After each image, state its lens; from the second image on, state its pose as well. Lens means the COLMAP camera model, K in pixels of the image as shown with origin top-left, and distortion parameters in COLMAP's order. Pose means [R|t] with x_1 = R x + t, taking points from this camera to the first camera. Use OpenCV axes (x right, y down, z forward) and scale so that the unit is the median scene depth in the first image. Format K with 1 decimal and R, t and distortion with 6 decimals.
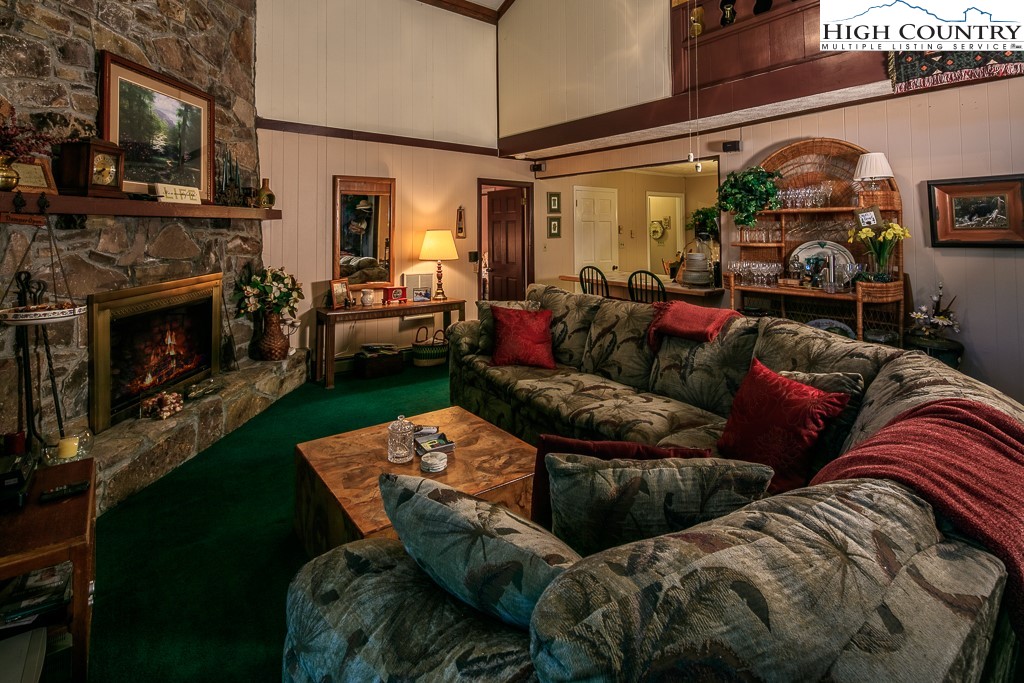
lens RADIAL K [[506.7, 0, 505.1], [0, 506.7, 212.7], [0, 0, 1]] dist [-0.002920, -0.001071]
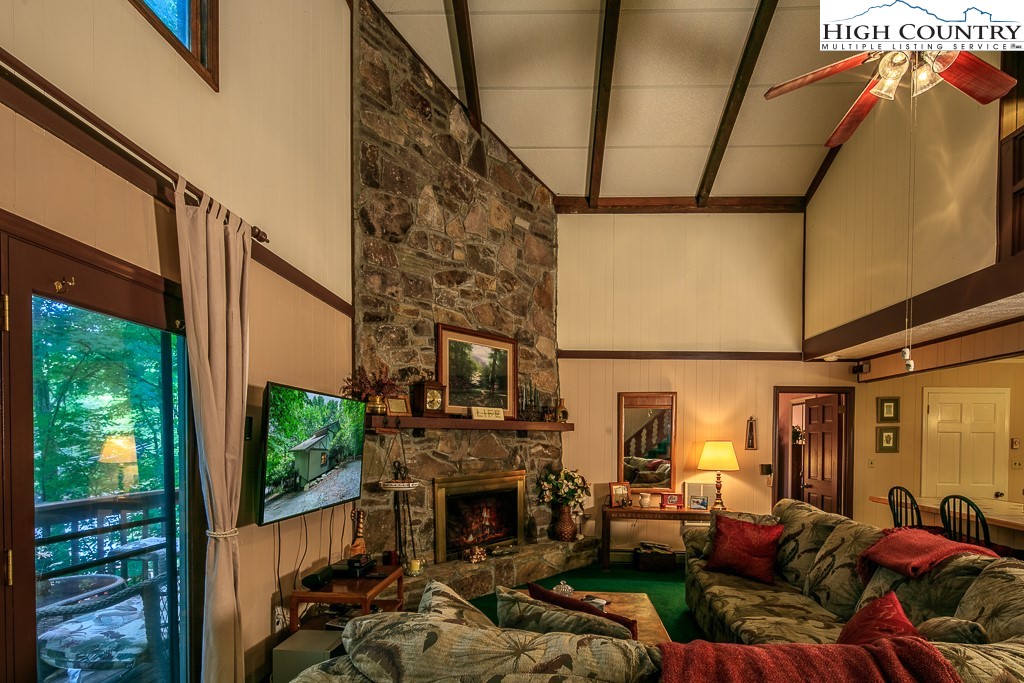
lens RADIAL K [[505.3, 0, 527.2], [0, 505.3, 452.4], [0, 0, 1]] dist [0.002056, -0.000660]
pose [[0.760450, 0.024308, -0.648941, 0.332041], [0.011486, 0.998639, 0.050867, 0.001790], [0.649295, -0.046135, 0.759136, -0.019301]]
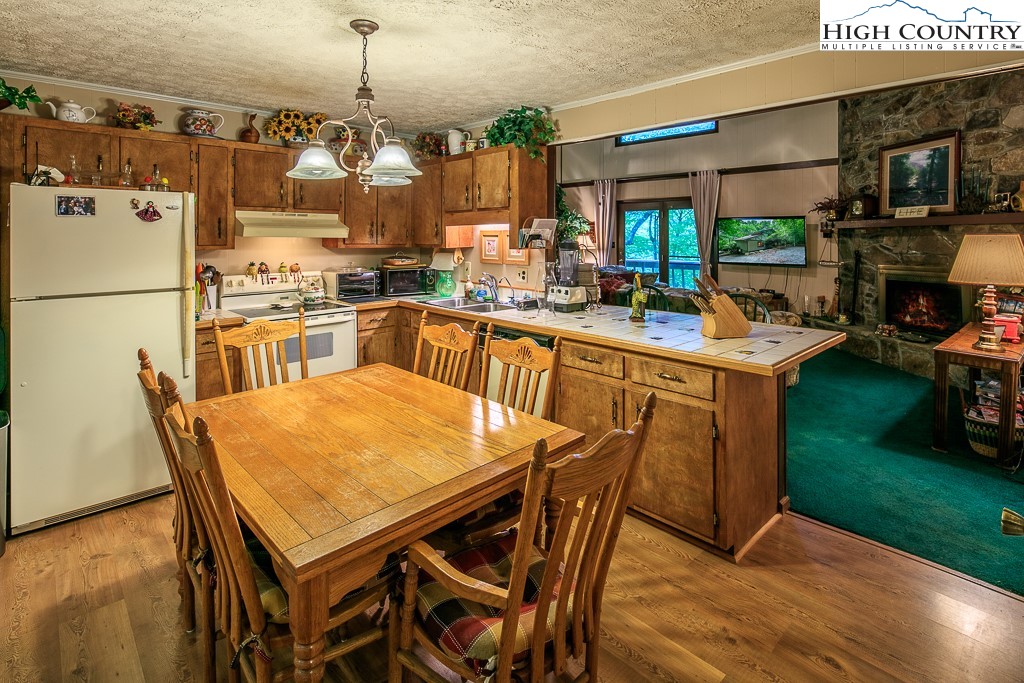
lens RADIAL K [[507.3, 0, 511.2], [0, 507.3, 235.0], [0, 0, 1]] dist [-0.001488, -0.001071]
pose [[-0.993788, 0.002578, -0.111260, 0.708199], [0.006388, 0.999405, -0.033905, 0.073340], [0.111106, -0.034405, -0.993213, 2.175706]]
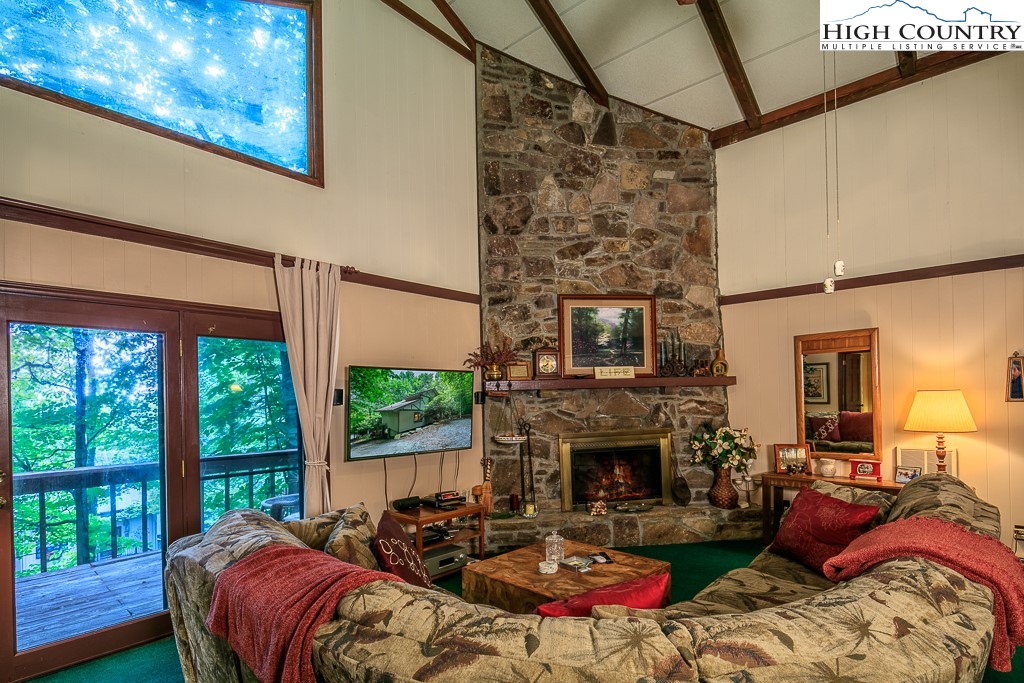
lens RADIAL K [[500.6, 0, 512.2], [0, 500.6, 399.0], [0, 0, 1]] dist [0.001925, -0.000074]
pose [[0.173615, -0.002790, -0.984810, 0.661318], [0.051869, 0.998634, 0.006315, 0.014905], [0.983447, -0.052178, 0.173522, 0.396504]]
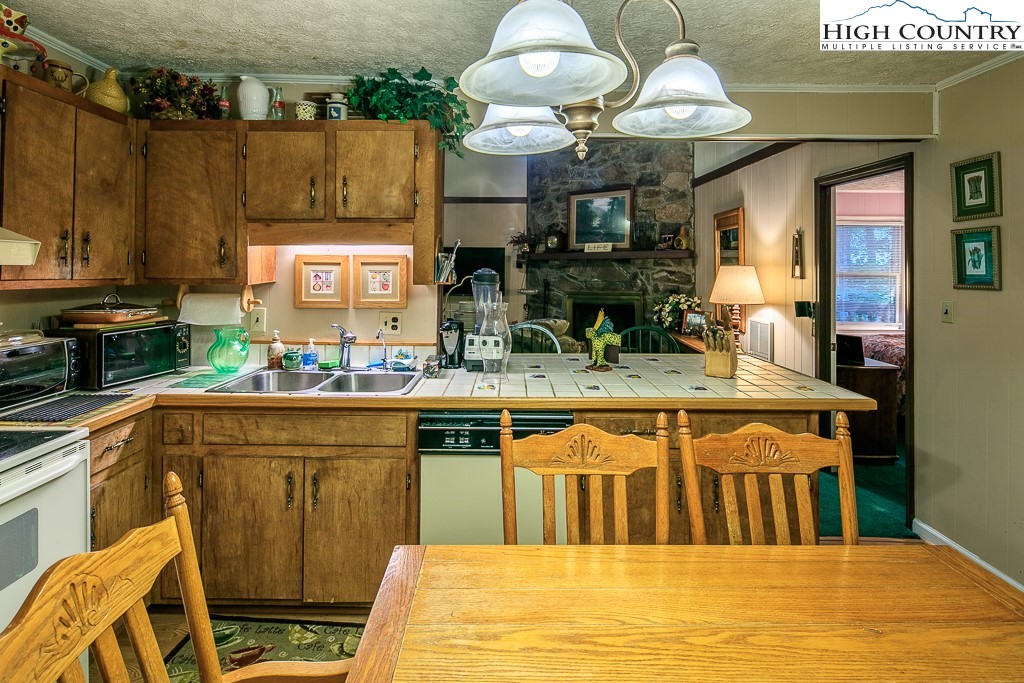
lens RADIAL K [[511.0, 0, 511.0], [0, 511.0, 262.6], [0, 0, 1]] dist [0.000770, -0.000250]
pose [[-0.602540, -0.007910, -0.798049, 1.016095], [0.021893, 0.999411, -0.026436, 0.060276], [0.797788, -0.033401, -0.602012, 1.706316]]
